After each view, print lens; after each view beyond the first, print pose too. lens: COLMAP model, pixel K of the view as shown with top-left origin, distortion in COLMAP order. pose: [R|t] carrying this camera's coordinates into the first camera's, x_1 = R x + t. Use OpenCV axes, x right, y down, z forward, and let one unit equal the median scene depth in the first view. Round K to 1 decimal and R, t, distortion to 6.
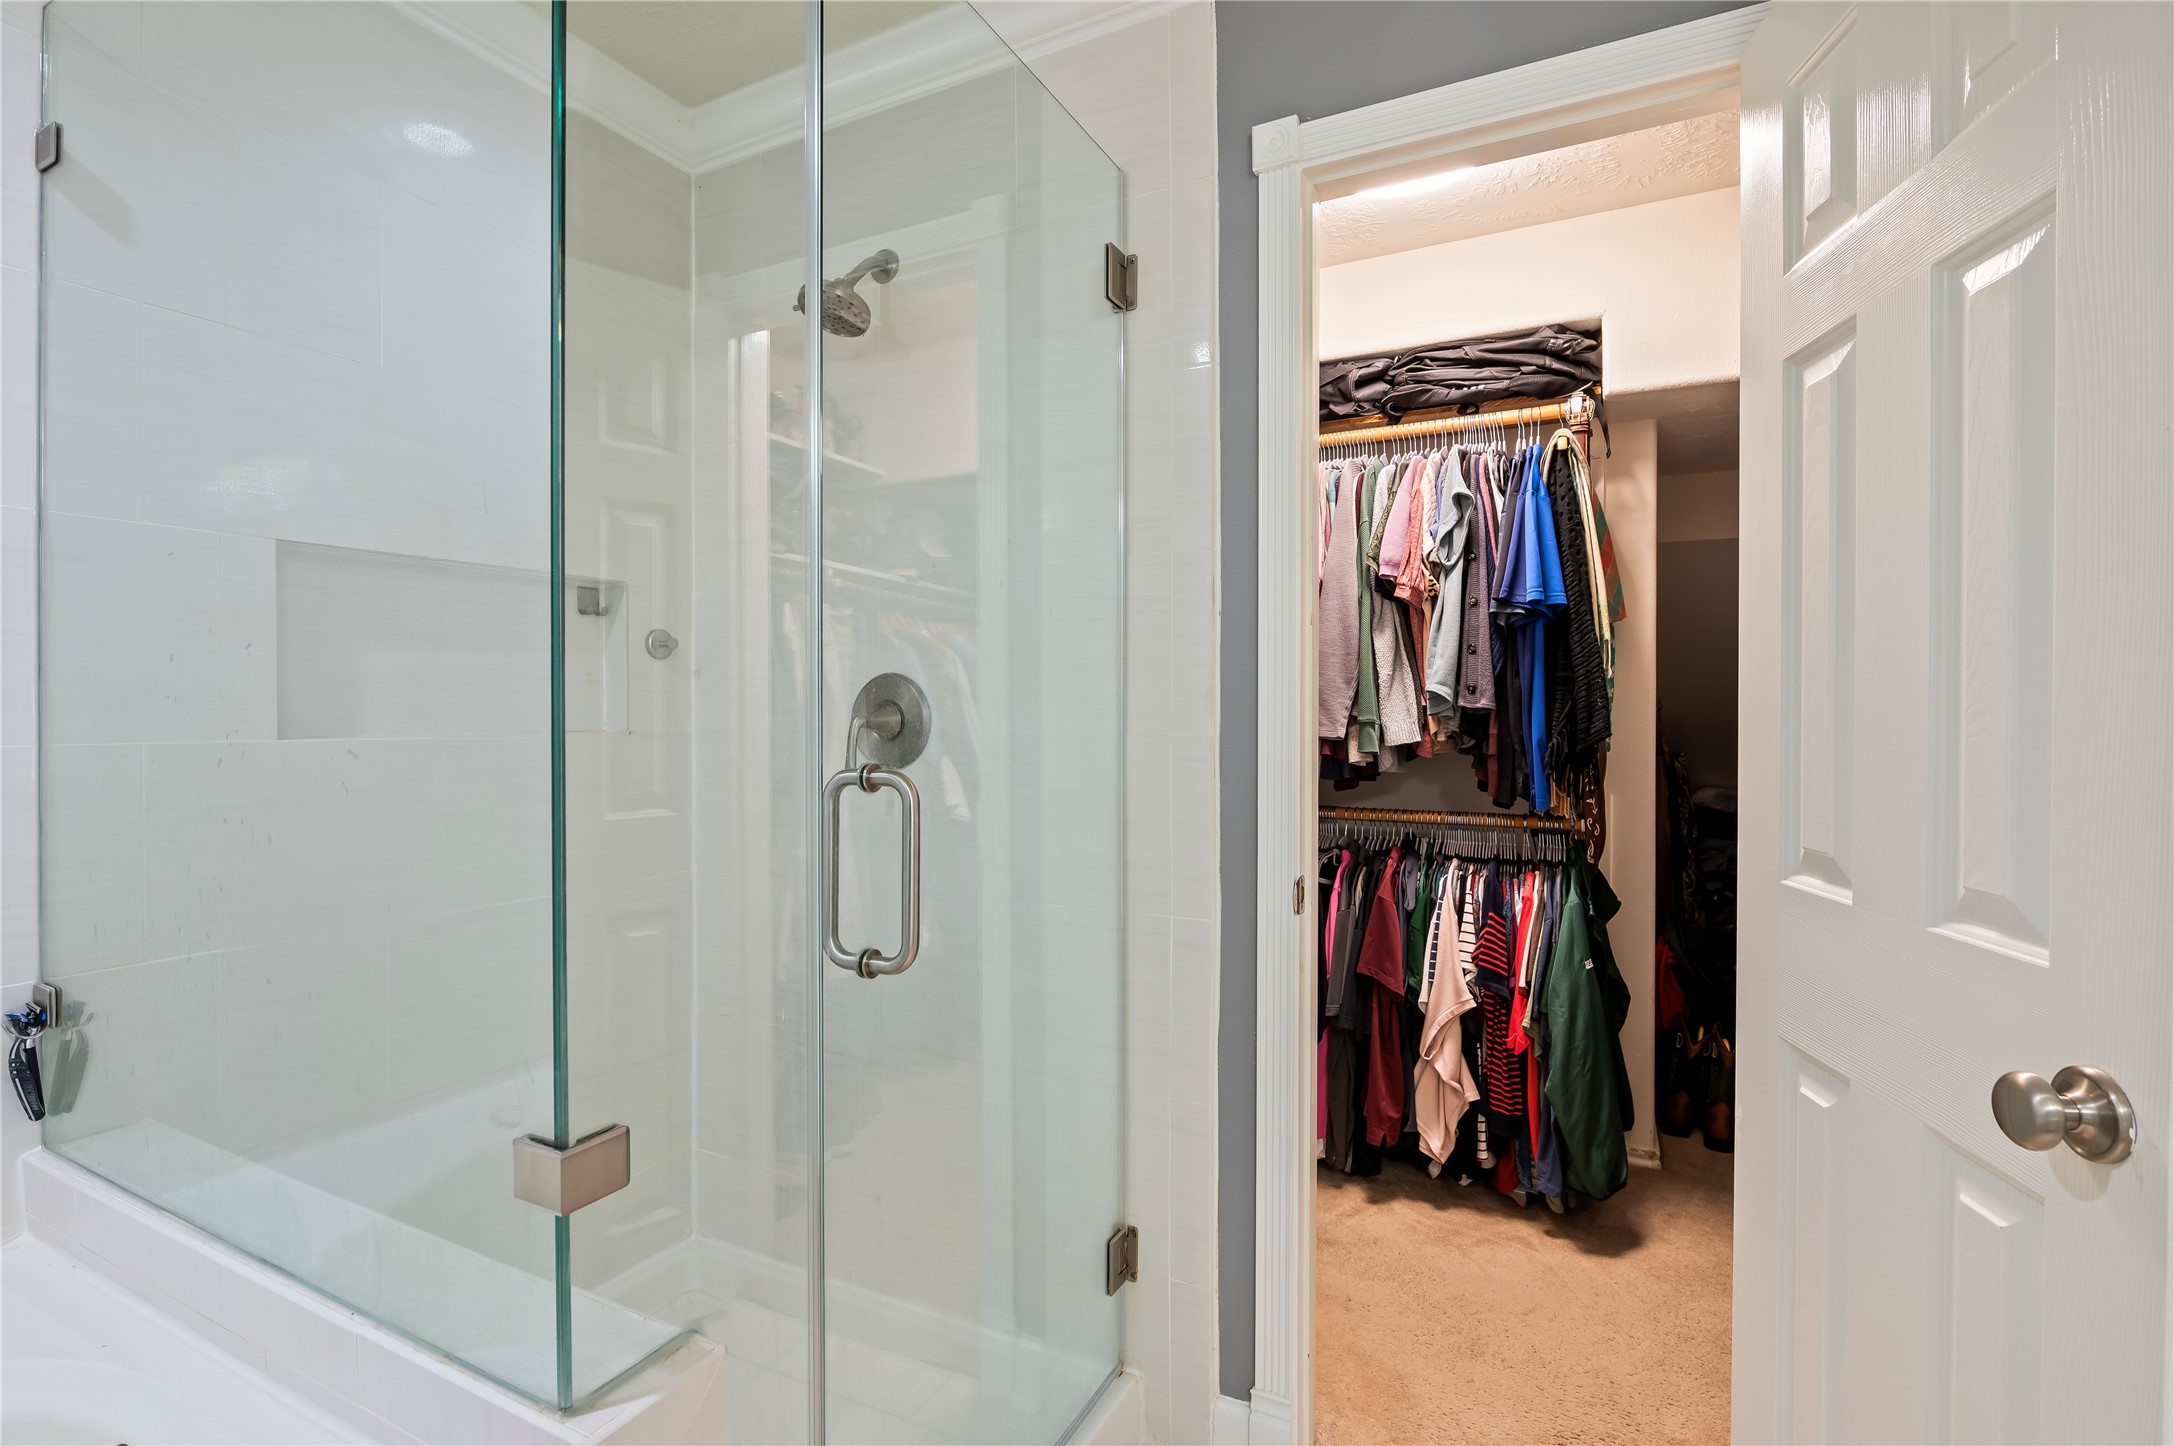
lens RADIAL K [[1064.3, 0, 1151.2], [0, 1064.3, 717.2], [0, 0, 1]] dist [-0.015994, 0.002548]
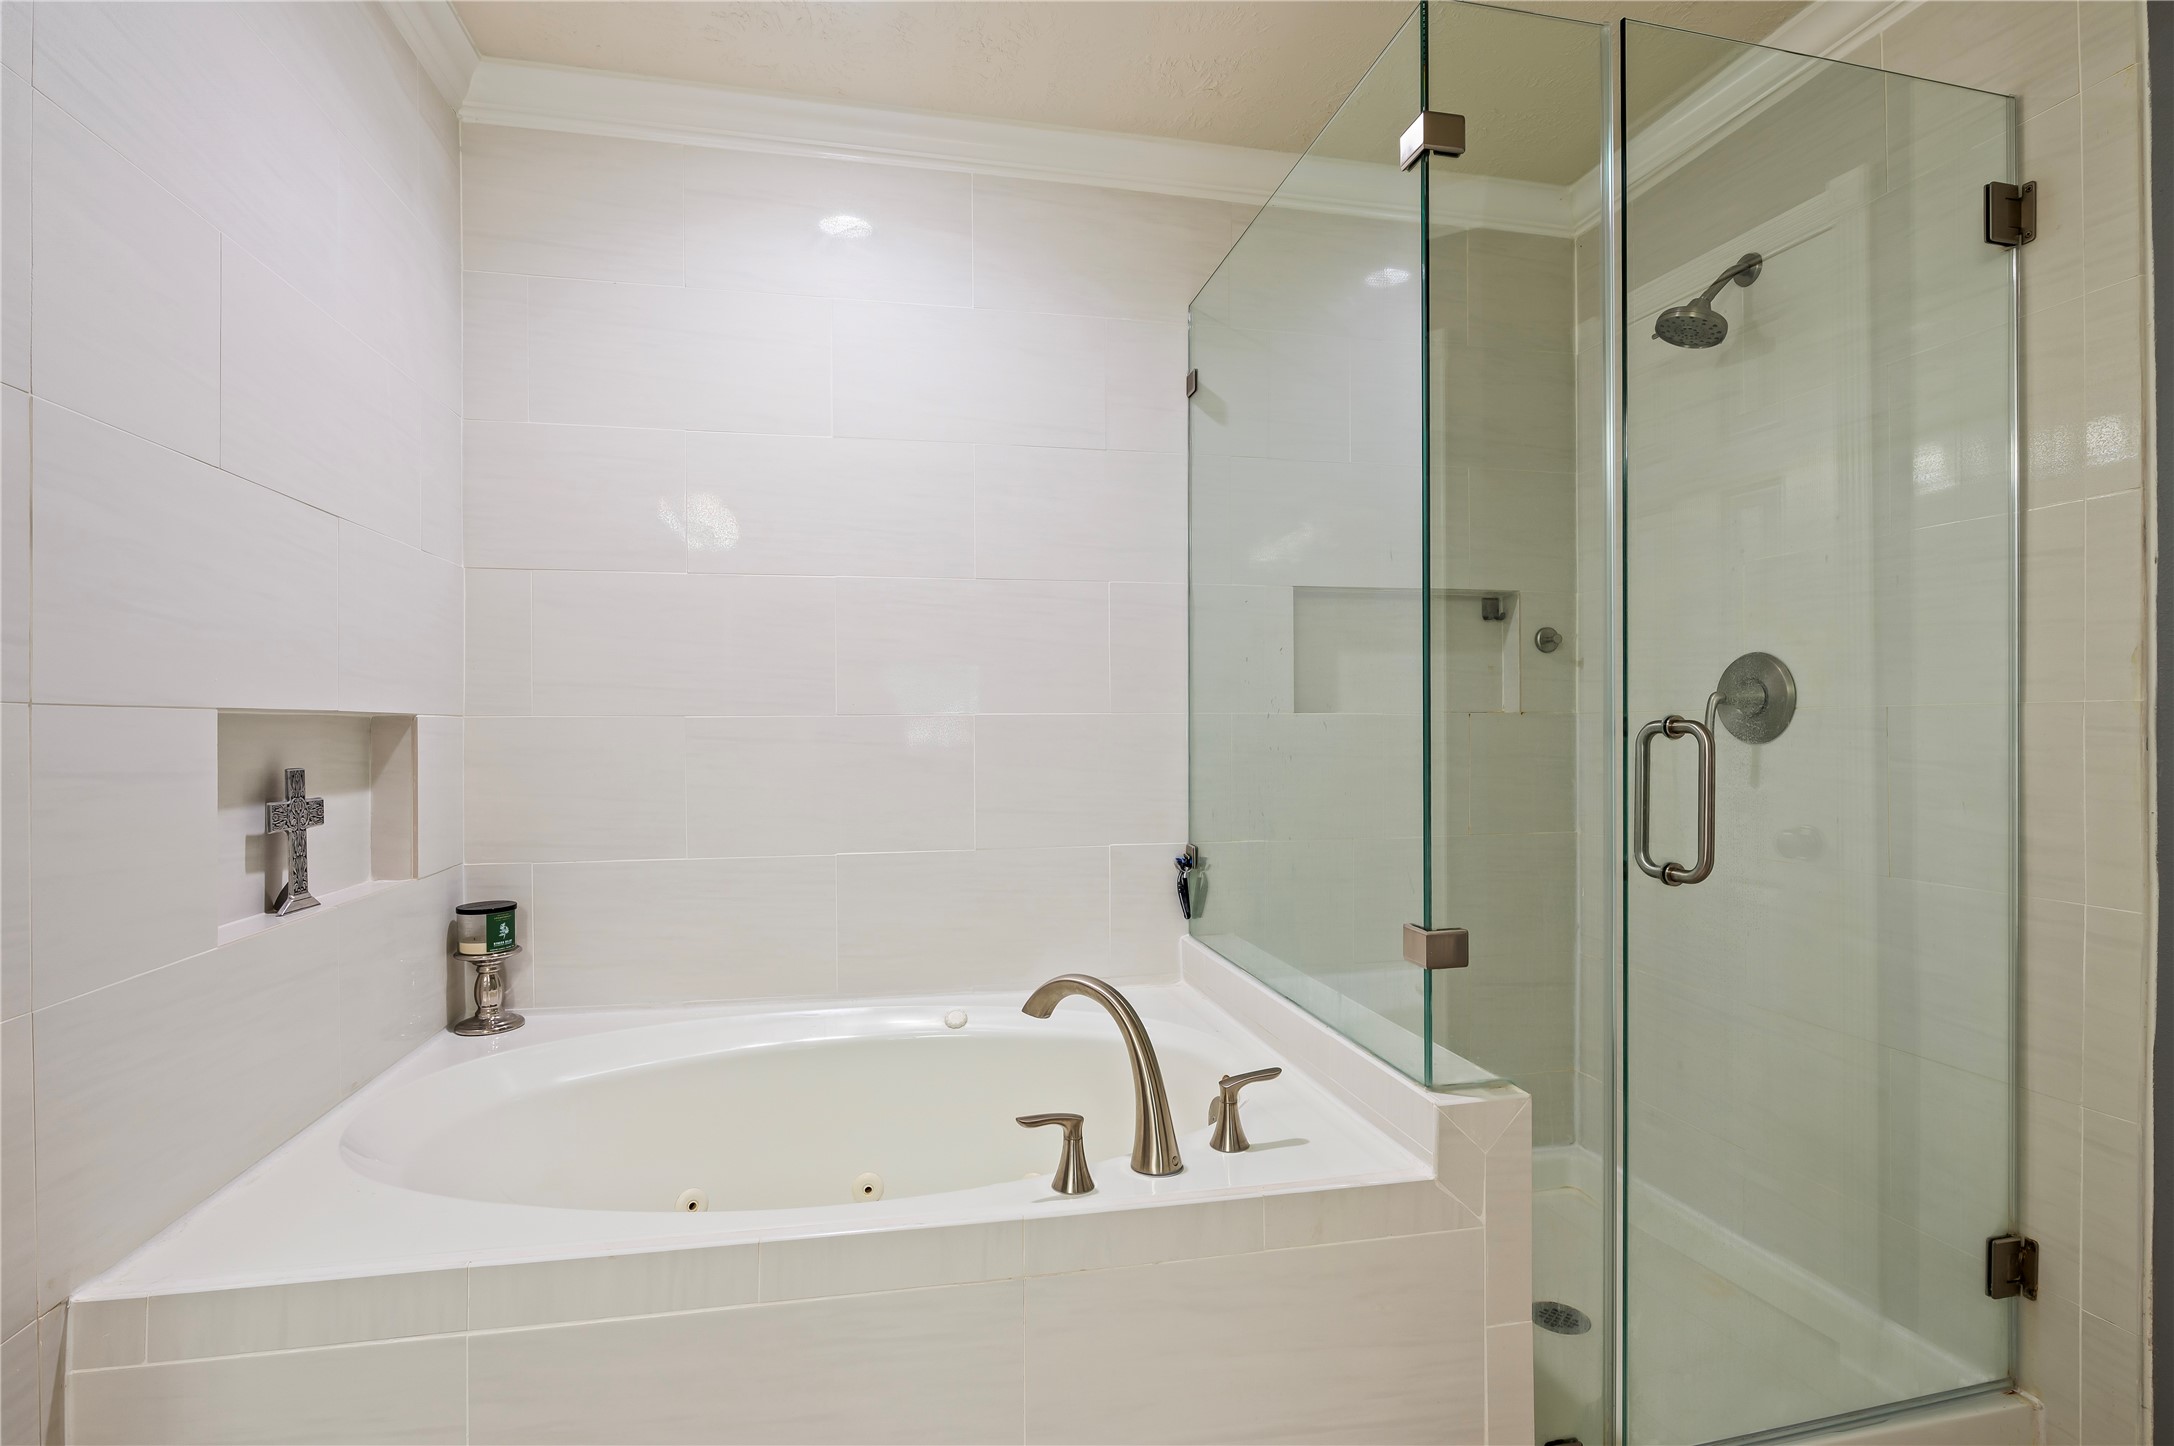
lens RADIAL K [[1064.3, 0, 1056.0], [0, 1064.3, 732.1], [0, 0, 1]] dist [-0.015994, 0.002548]
pose [[0.611449, 0.003657, -0.791276, 0.187324], [0.000522, 0.999987, 0.005025, 0.036913], [0.791284, -0.003485, 0.611439, -0.225821]]
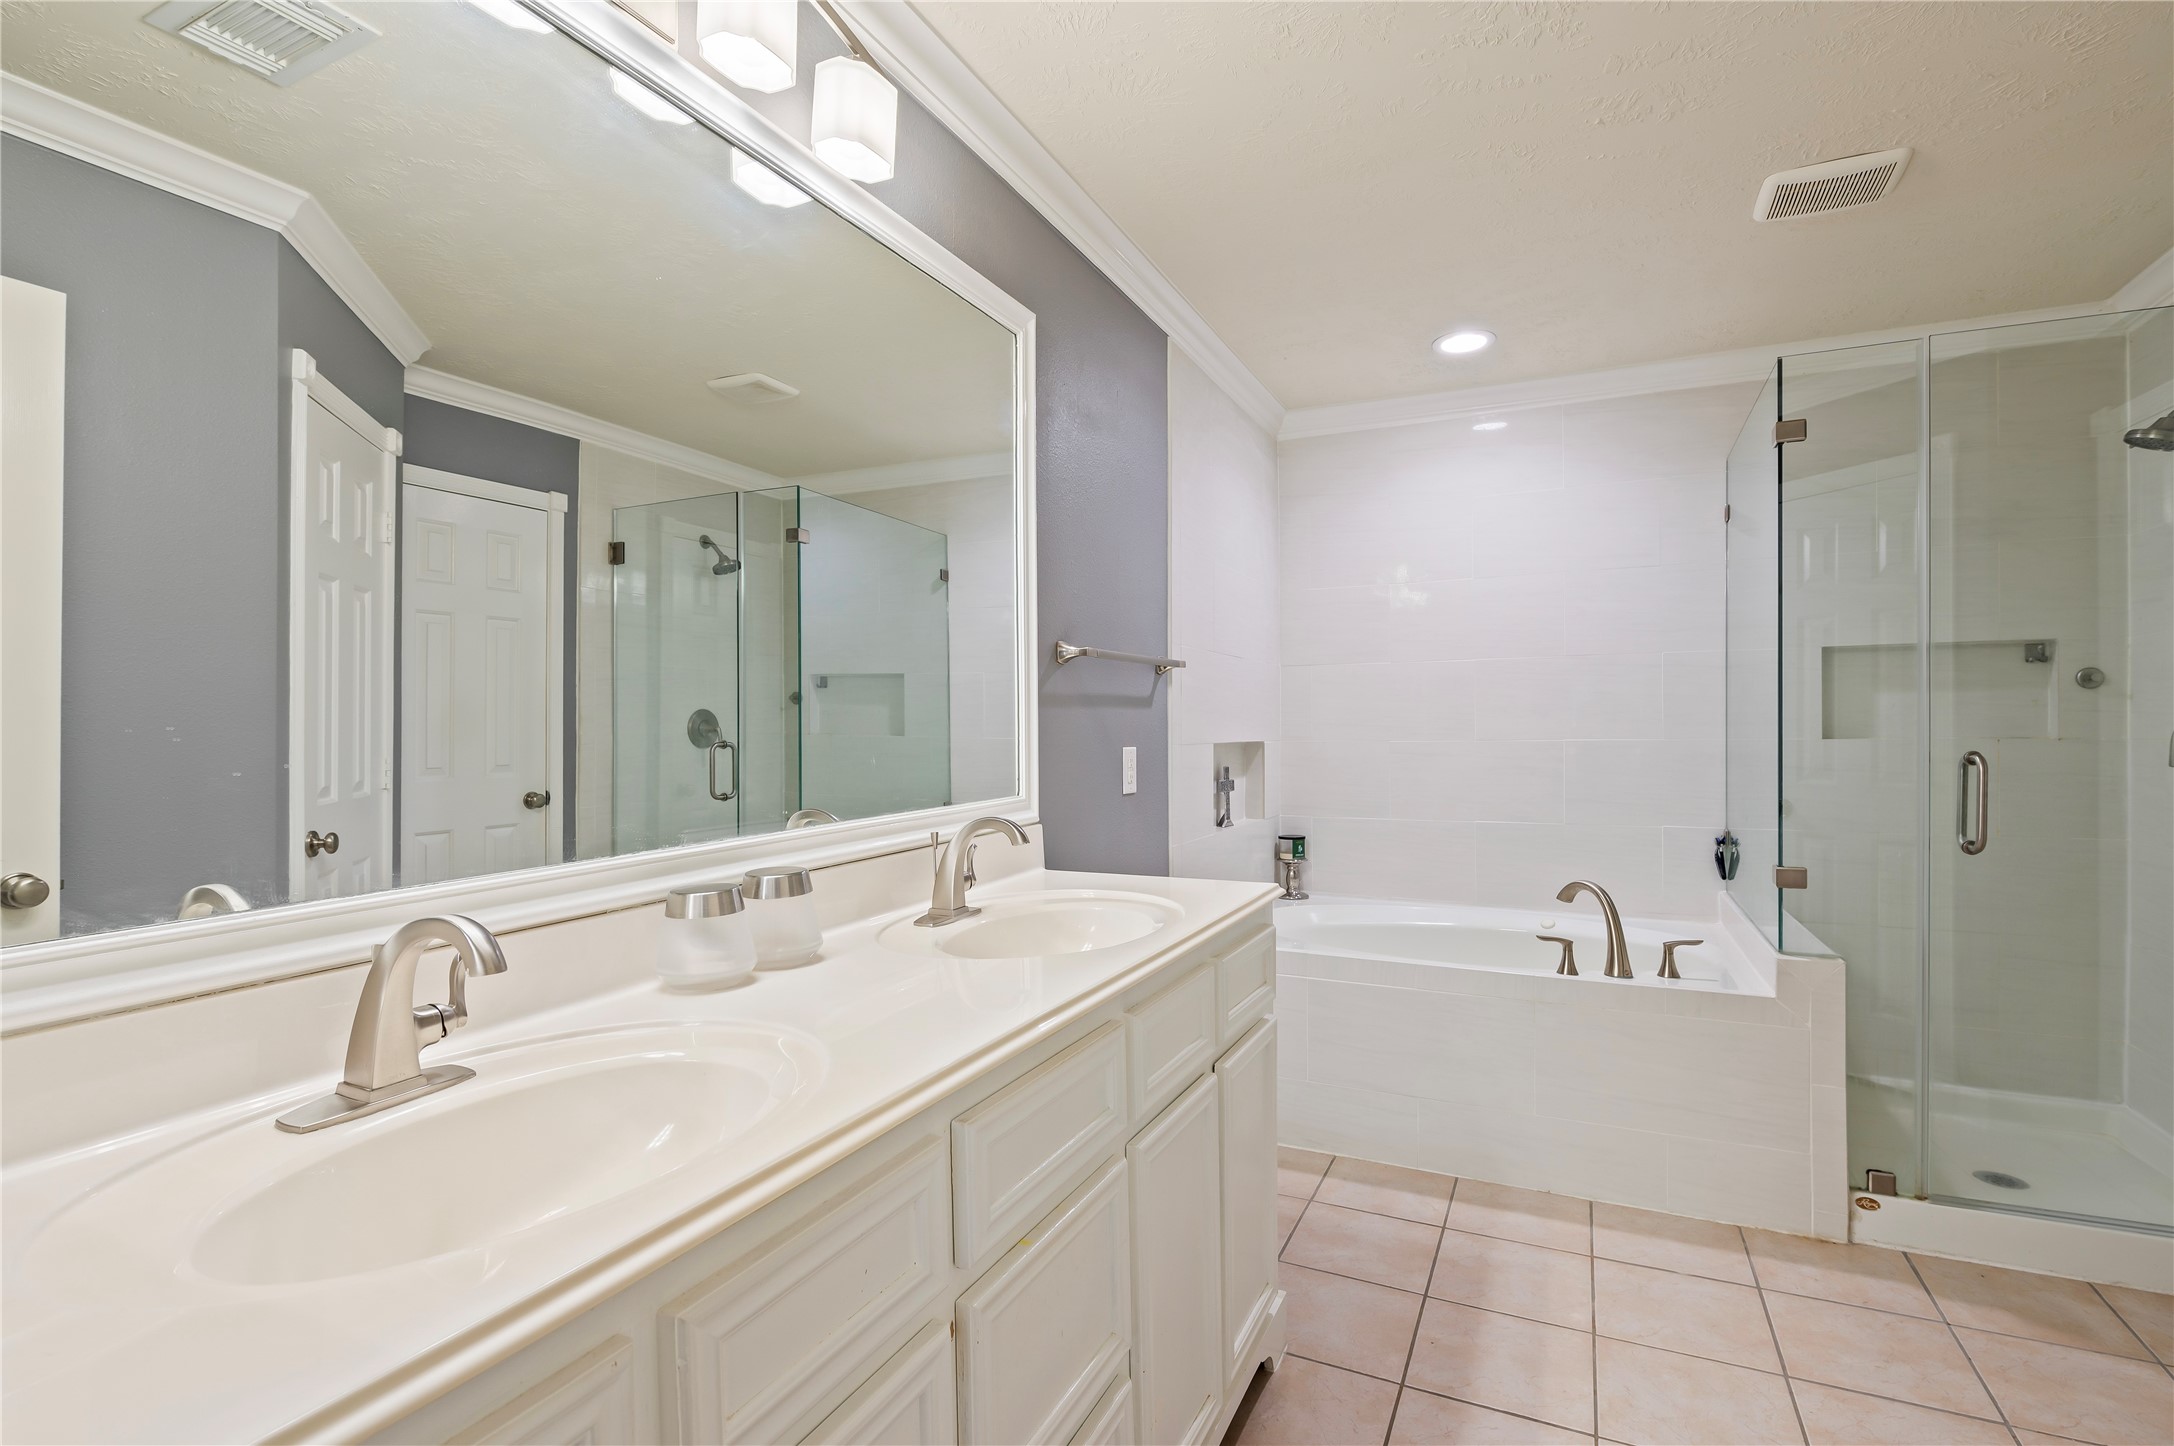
lens RADIAL K [[1064.3, 0, 1099.8], [0, 1064.3, 723.5], [0, 0, 1]] dist [-0.015994, 0.002548]
pose [[0.054632, -0.003701, -0.998500, 1.118038], [-0.000359, 0.999993, -0.003726, -0.002293], [0.998506, 0.000562, 0.054630, -0.533662]]
